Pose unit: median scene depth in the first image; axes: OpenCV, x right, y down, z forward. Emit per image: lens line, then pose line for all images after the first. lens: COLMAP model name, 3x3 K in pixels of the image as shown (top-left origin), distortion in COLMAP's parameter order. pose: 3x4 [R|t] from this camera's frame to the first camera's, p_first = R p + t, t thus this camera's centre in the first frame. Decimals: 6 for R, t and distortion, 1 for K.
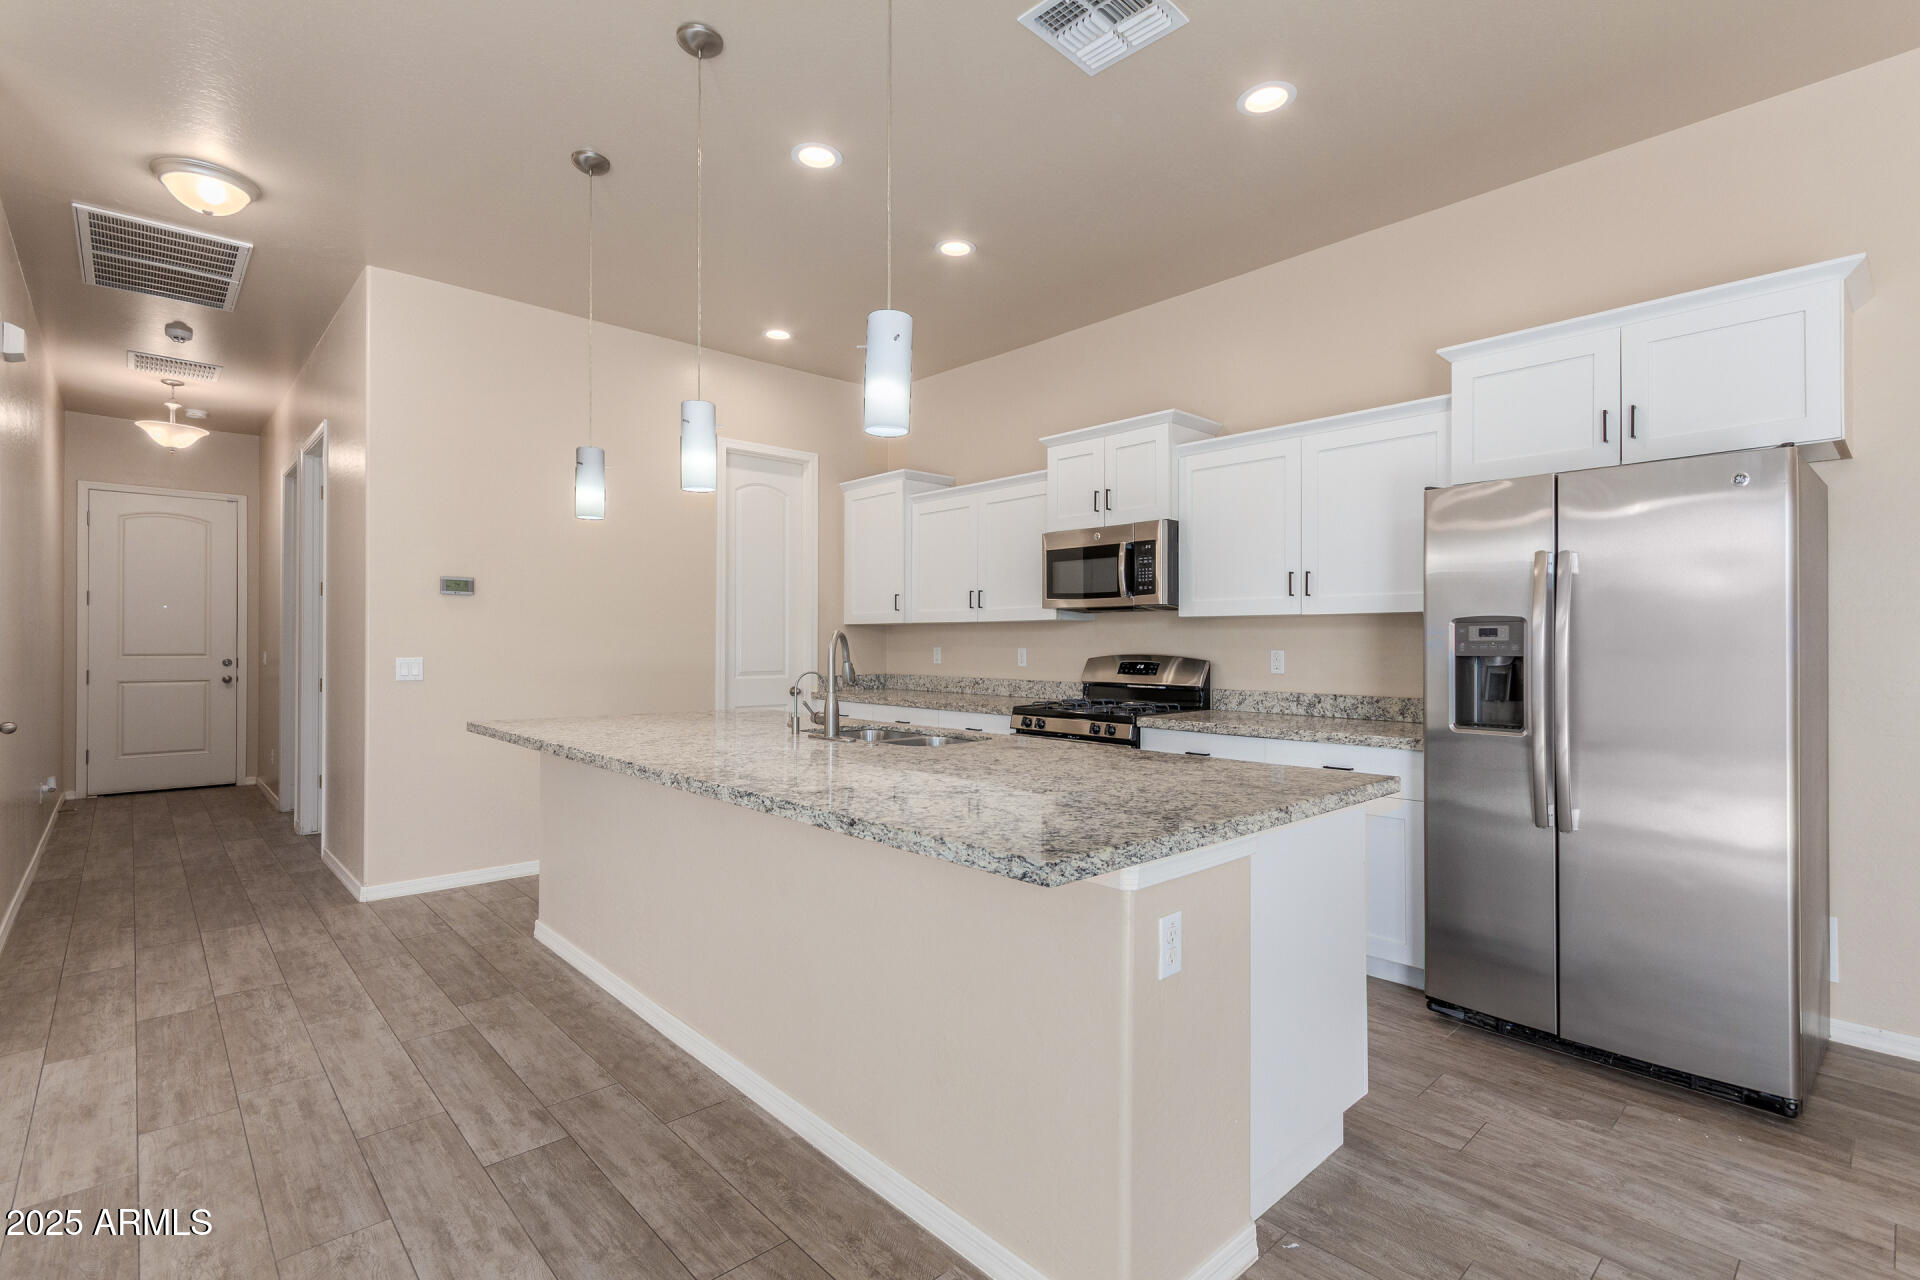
lens RADIAL K [[906.1, 0, 960.0], [0, 906.1, 640.0], [0, 0, 1]] dist [0.002843, 0.000194]
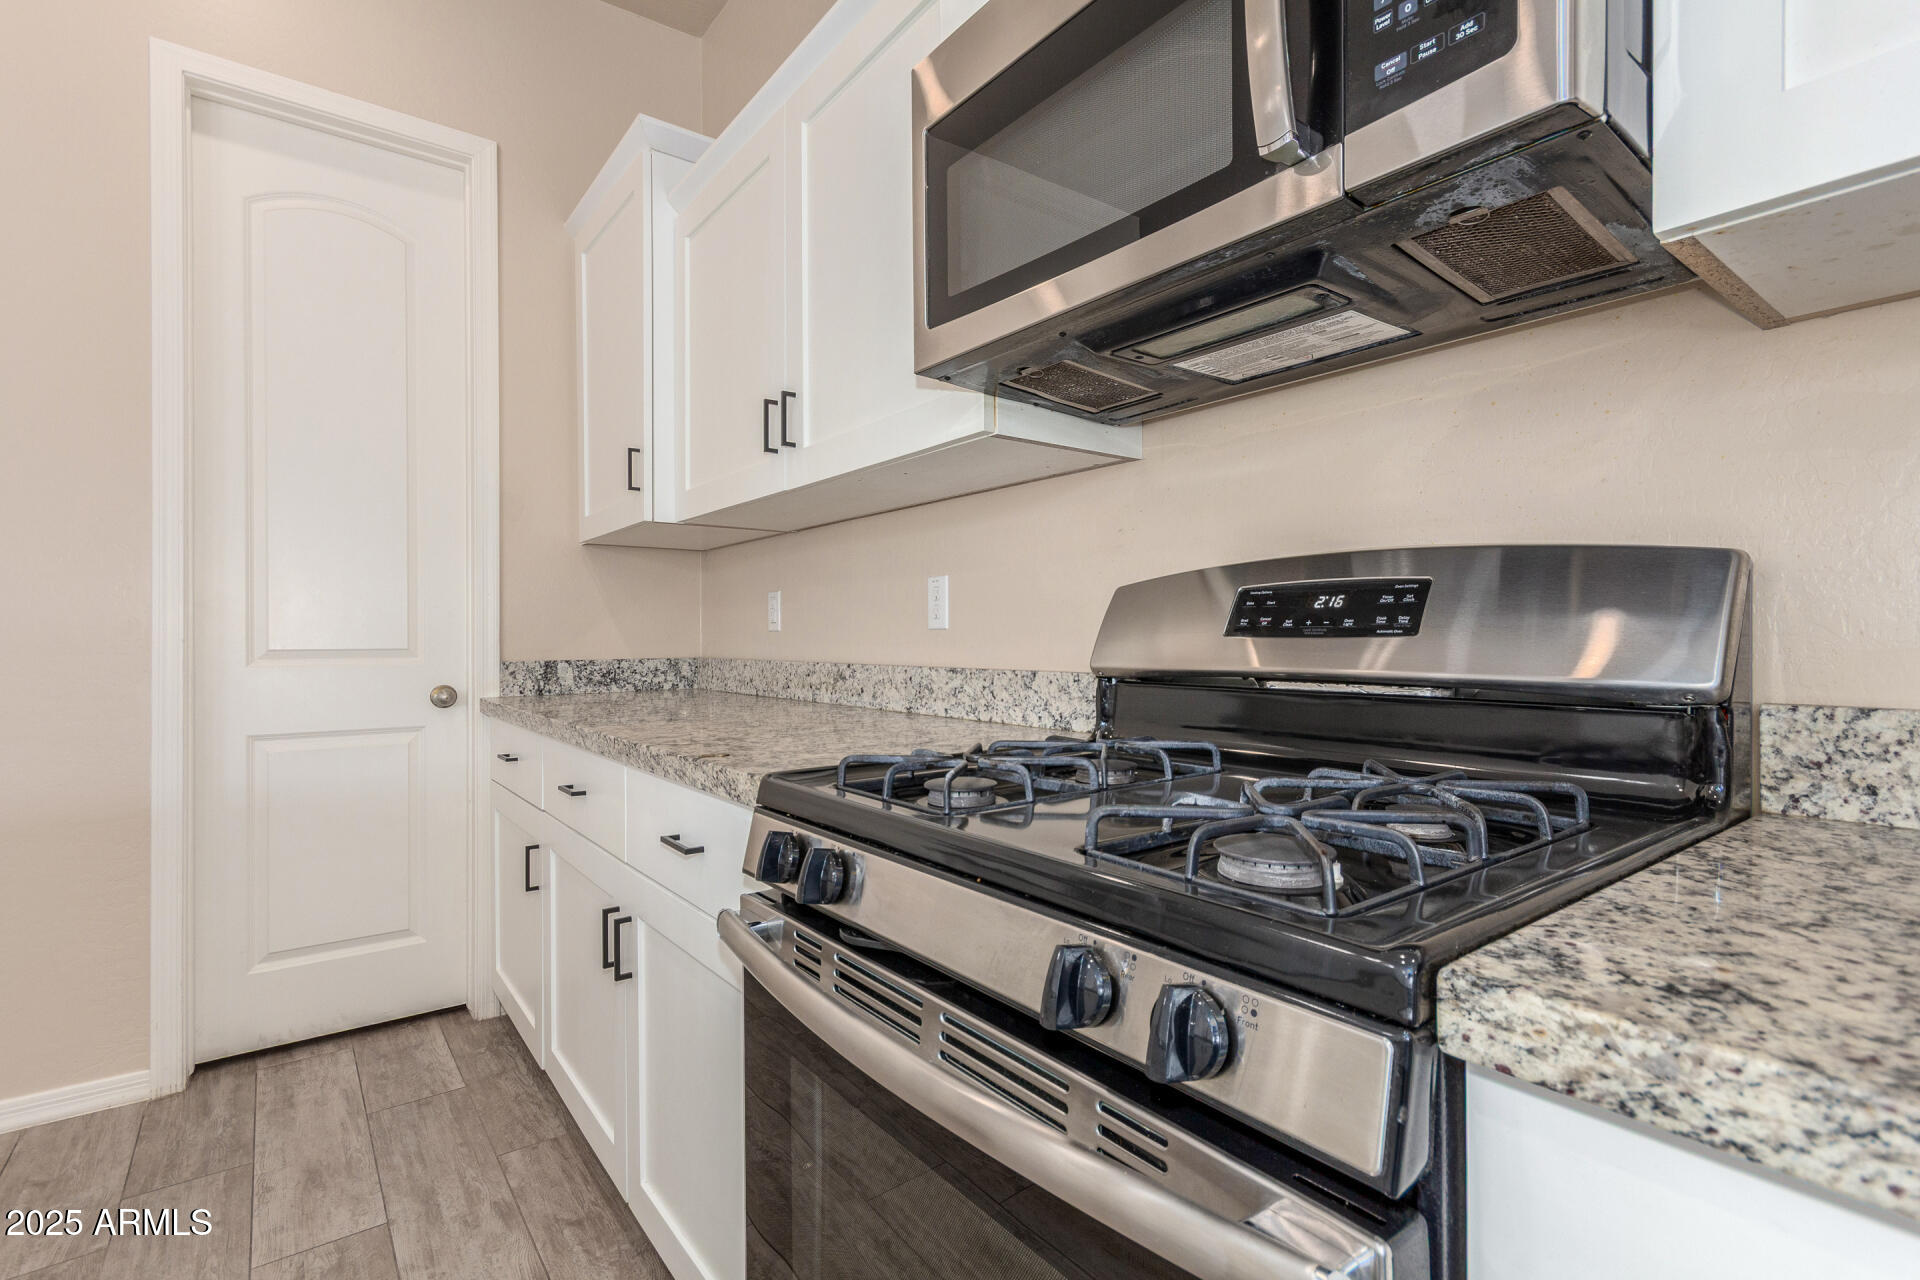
lens RADIAL K [[893.1, 0, 960.0], [0, 893.1, 640.0], [0, 0, 1]] dist [0.007586, 0.001261]
pose [[0.995026, -0.004654, -0.099509, 0.133284], [0.004914, 0.999985, 0.002374, 0.039424], [0.099496, -0.002852, 0.995034, 0.791012]]
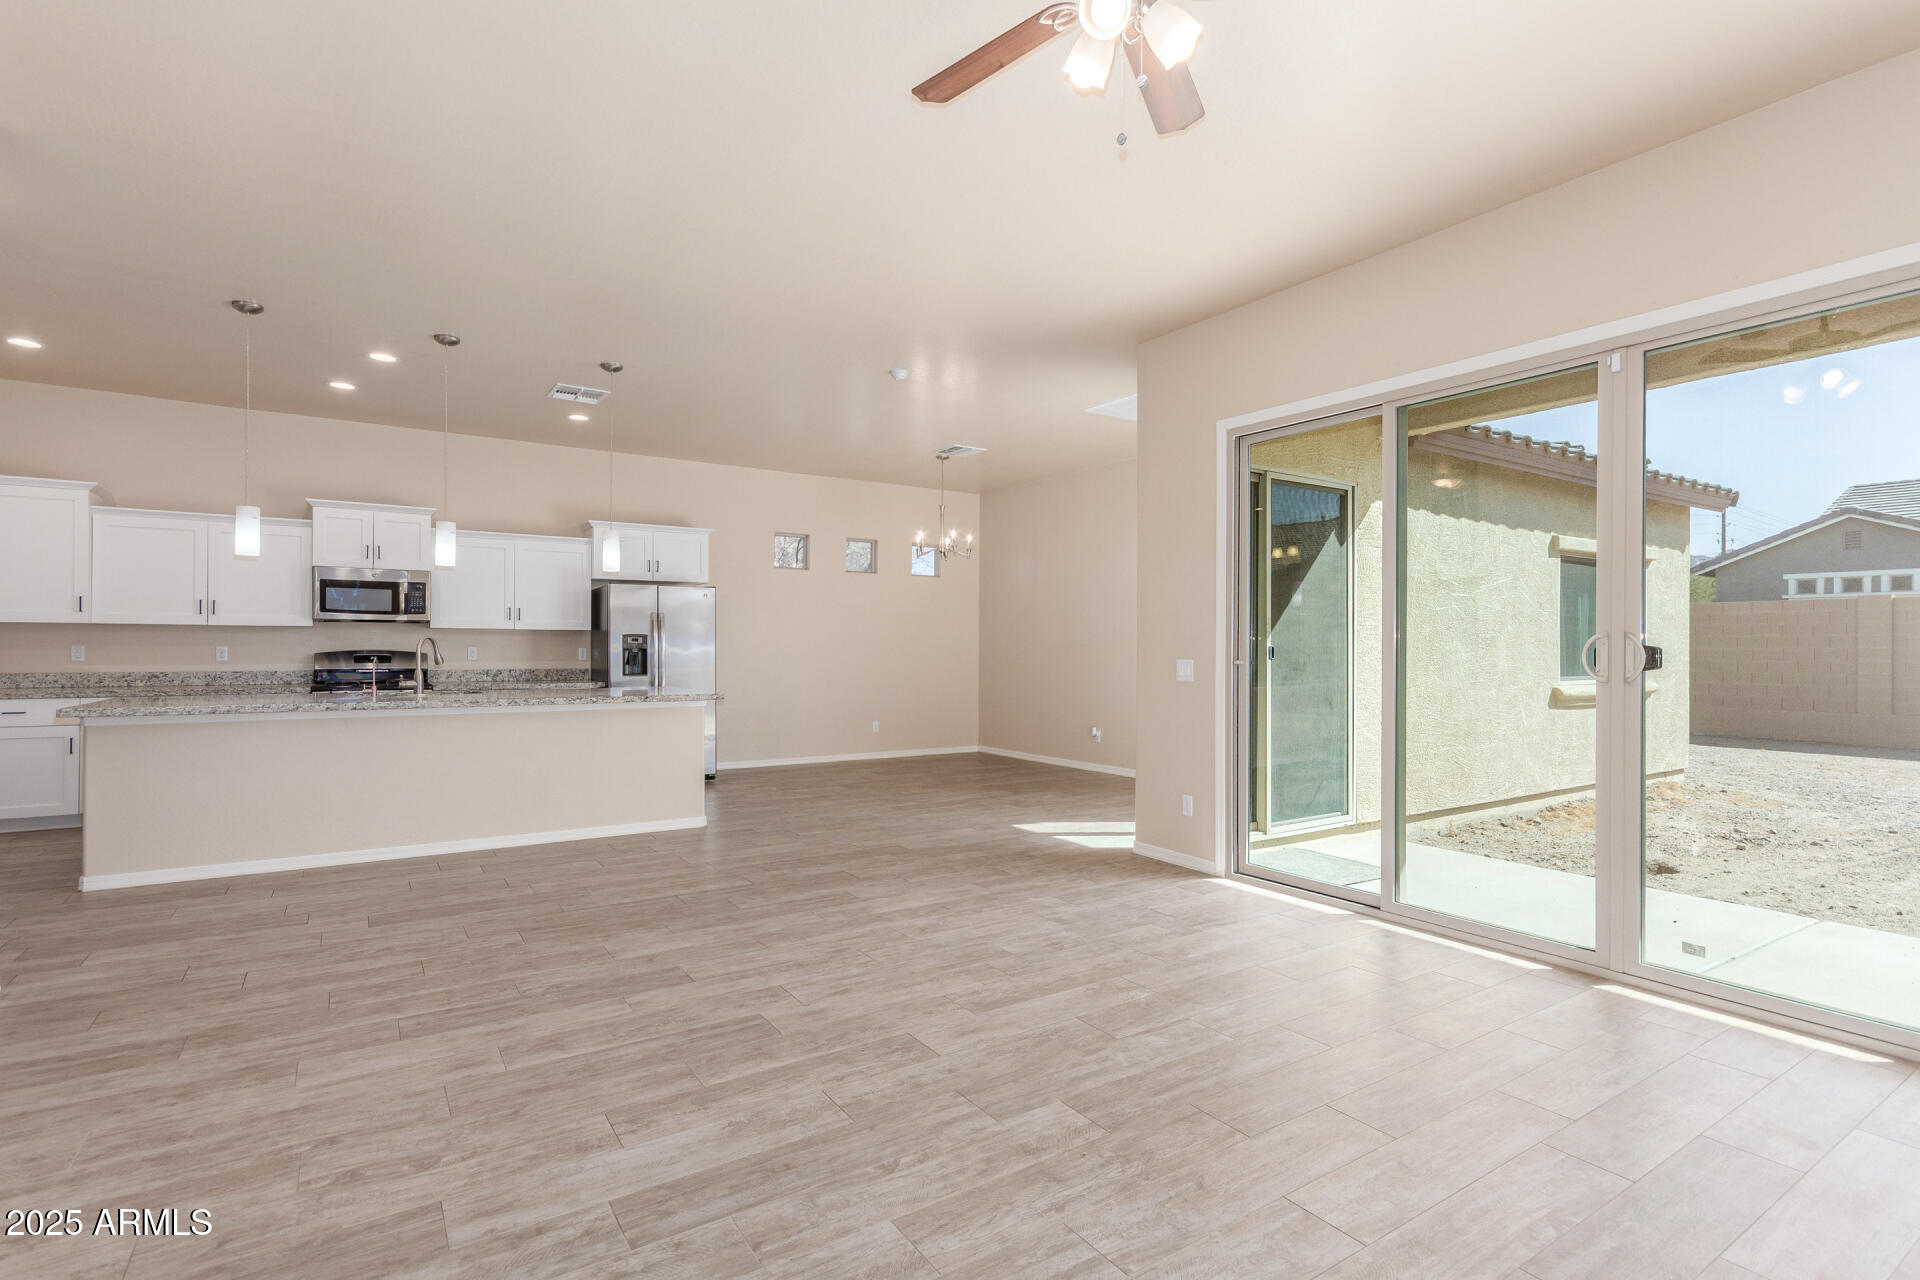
lens RADIAL K [[906.1, 0, 960.0], [0, 906.1, 640.0], [0, 0, 1]] dist [0.002843, 0.000194]
pose [[0.164102, 0.007419, 0.986415, -1.202495], [-0.006037, 0.999961, -0.006517, 0.002496], [-0.986425, -0.004886, 0.164141, -0.256066]]
